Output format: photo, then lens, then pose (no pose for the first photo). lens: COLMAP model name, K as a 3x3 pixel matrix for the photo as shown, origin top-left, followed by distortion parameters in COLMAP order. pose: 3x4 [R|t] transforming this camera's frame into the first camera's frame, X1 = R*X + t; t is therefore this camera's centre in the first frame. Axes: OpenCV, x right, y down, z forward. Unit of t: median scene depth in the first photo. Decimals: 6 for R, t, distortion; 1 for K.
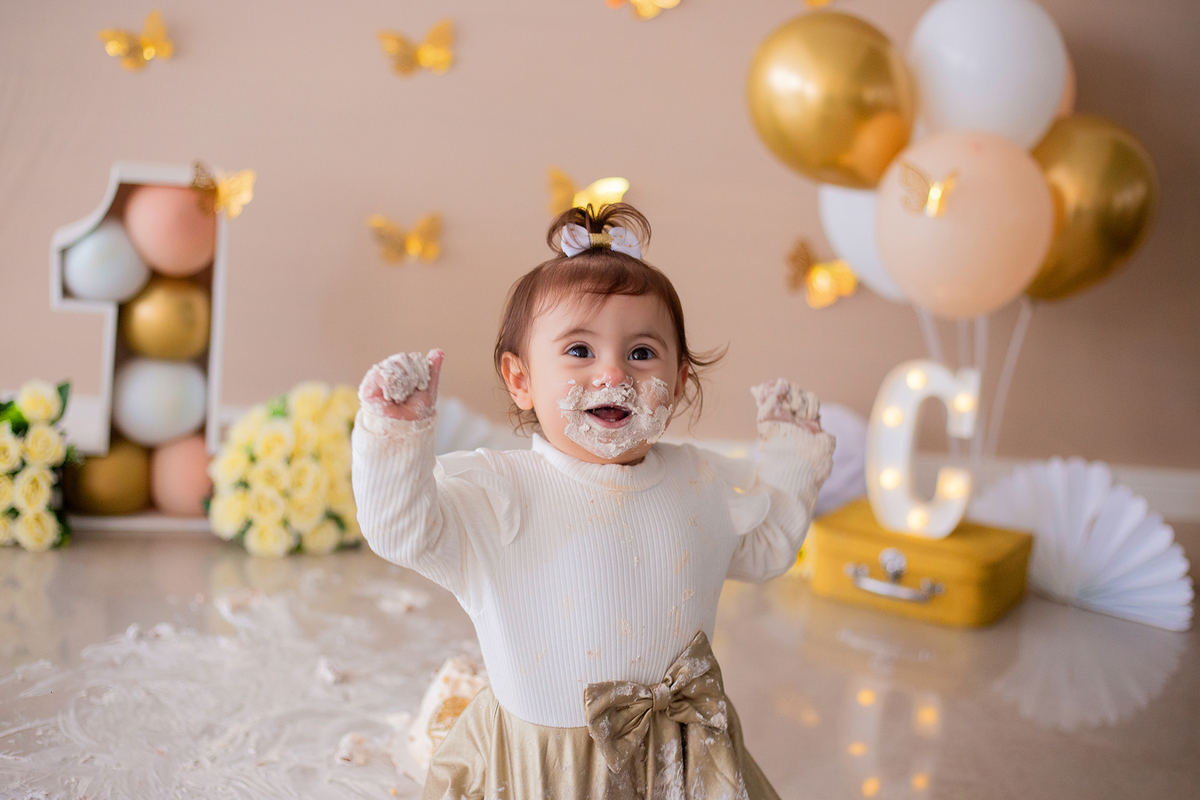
lens RADIAL K [[1823.1, 0, 599.6], [0, 1823.1, 402.8], [0, 0, 1]] dist [-0.116167, -0.061528]
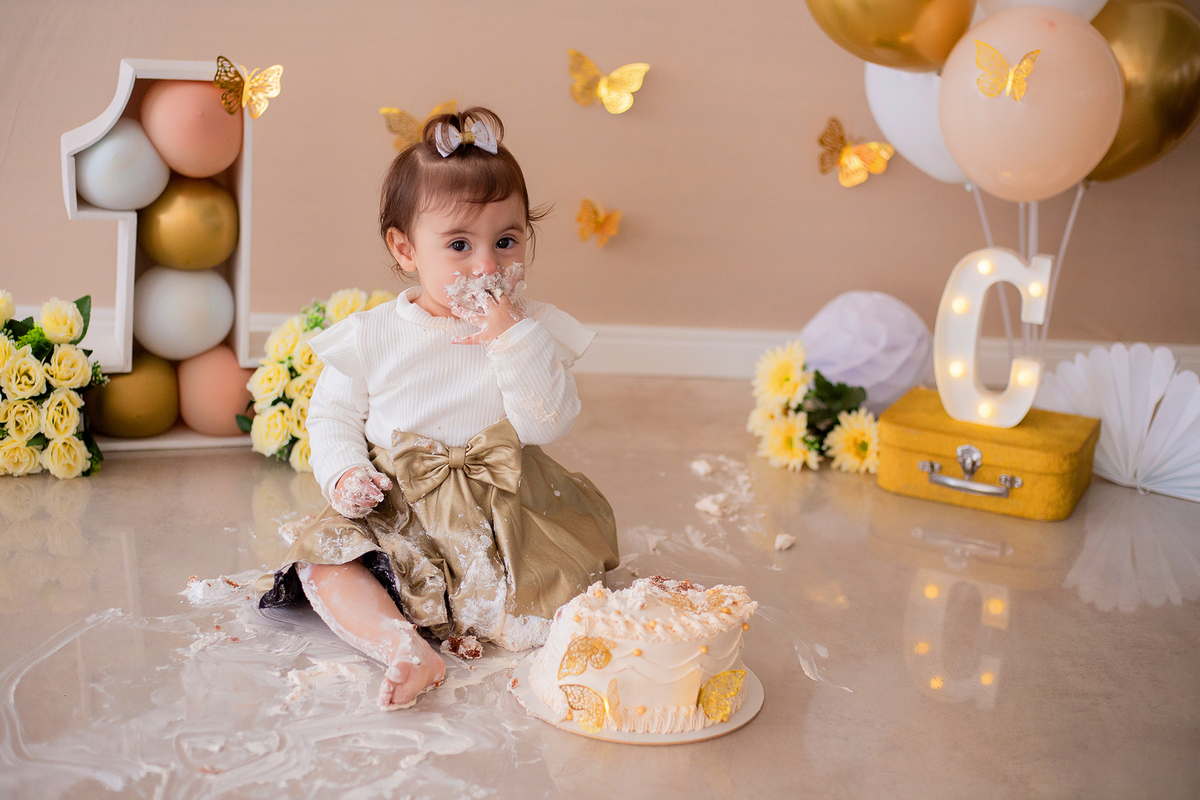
lens RADIAL K [[1823.1, 0, 599.6], [0, 1823.1, 402.8], [0, 0, 1]] dist [-0.116167, -0.061528]
pose [[0.996405, -0.036740, 0.076338, -0.105370], [0.030601, 0.996317, 0.080097, -0.023788], [-0.078999, -0.077473, 0.993860, 0.049069]]
